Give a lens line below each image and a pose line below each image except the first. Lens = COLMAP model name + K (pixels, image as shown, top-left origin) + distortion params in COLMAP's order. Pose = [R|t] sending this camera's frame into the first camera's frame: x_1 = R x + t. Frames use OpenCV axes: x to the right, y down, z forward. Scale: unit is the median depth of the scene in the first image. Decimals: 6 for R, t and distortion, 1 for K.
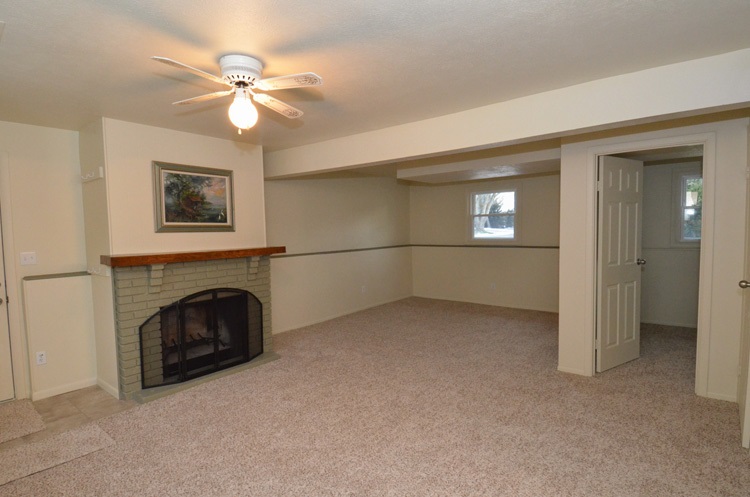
lens RADIAL K [[390.2, 0, 374.7], [0, 390.2, 251.5], [0, 0, 1]] dist [0.048981, -0.053395]
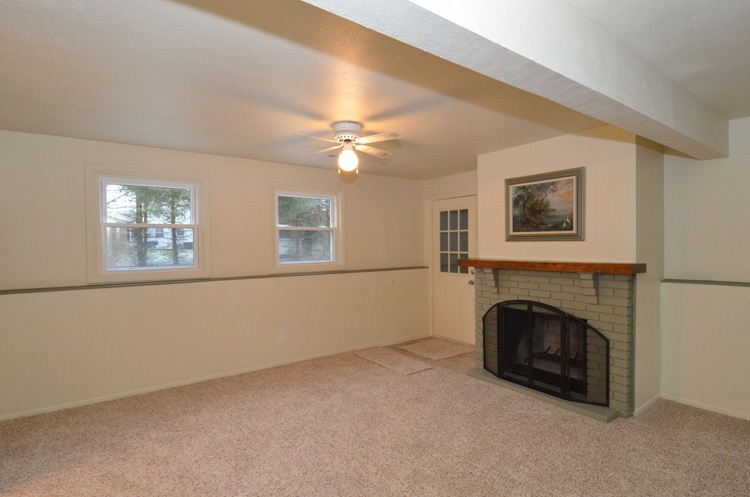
lens RADIAL K [[390.2, 0, 374.7], [0, 390.2, 251.5], [0, 0, 1]] dist [0.048981, -0.053395]
pose [[-0.252853, 0.040949, -0.966638, 0.589134], [-0.042972, 0.997643, 0.053503, -0.057830], [0.966550, 0.055066, -0.250498, 0.840640]]
